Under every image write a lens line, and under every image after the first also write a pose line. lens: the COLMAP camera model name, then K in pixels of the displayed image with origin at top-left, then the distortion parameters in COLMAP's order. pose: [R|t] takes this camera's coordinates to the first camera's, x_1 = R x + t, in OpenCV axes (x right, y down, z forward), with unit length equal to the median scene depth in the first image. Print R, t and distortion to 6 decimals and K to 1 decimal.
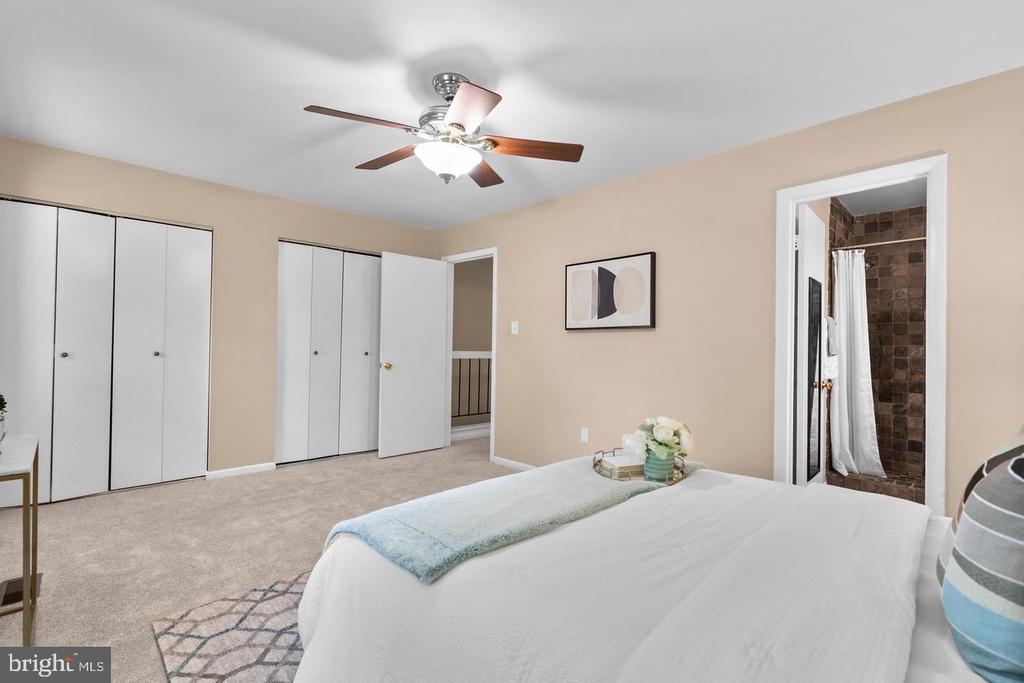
lens RADIAL K [[465.9, 0, 511.8], [0, 465.9, 338.1], [0, 0, 1]] dist [-0.004666, 0.002763]
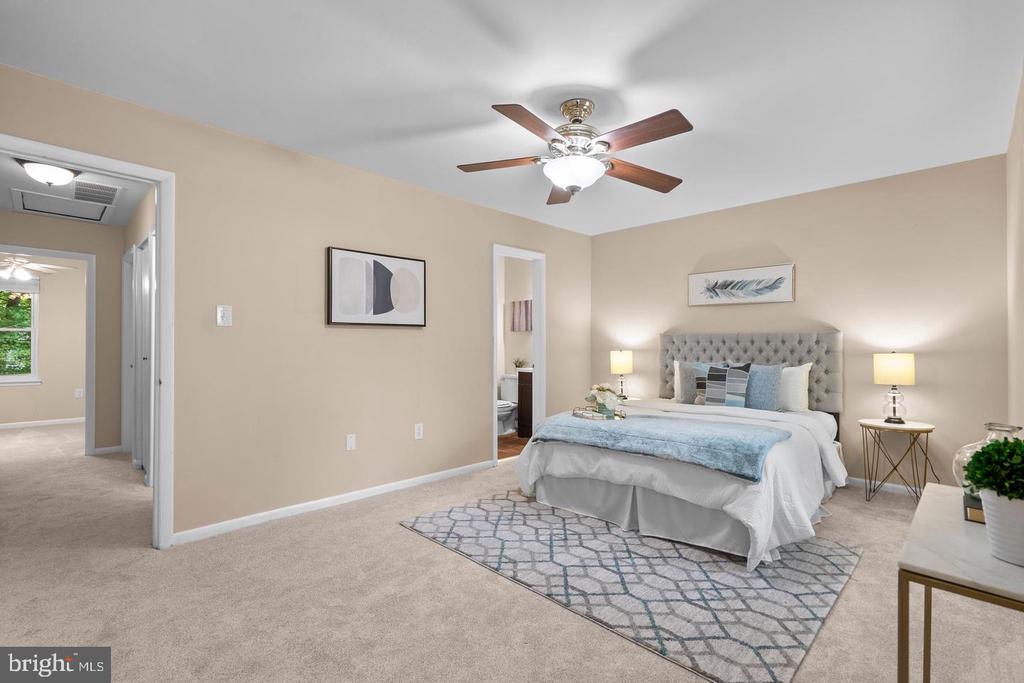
lens RADIAL K [[465.9, 0, 509.4], [0, 465.9, 339.1], [0, 0, 1]] dist [-0.004666, 0.002763]
pose [[-0.013878, -0.003582, 0.999897, -0.769512], [-0.016969, 0.999850, 0.003346, 0.000660], [-0.999760, -0.016921, -0.013937, 0.730836]]
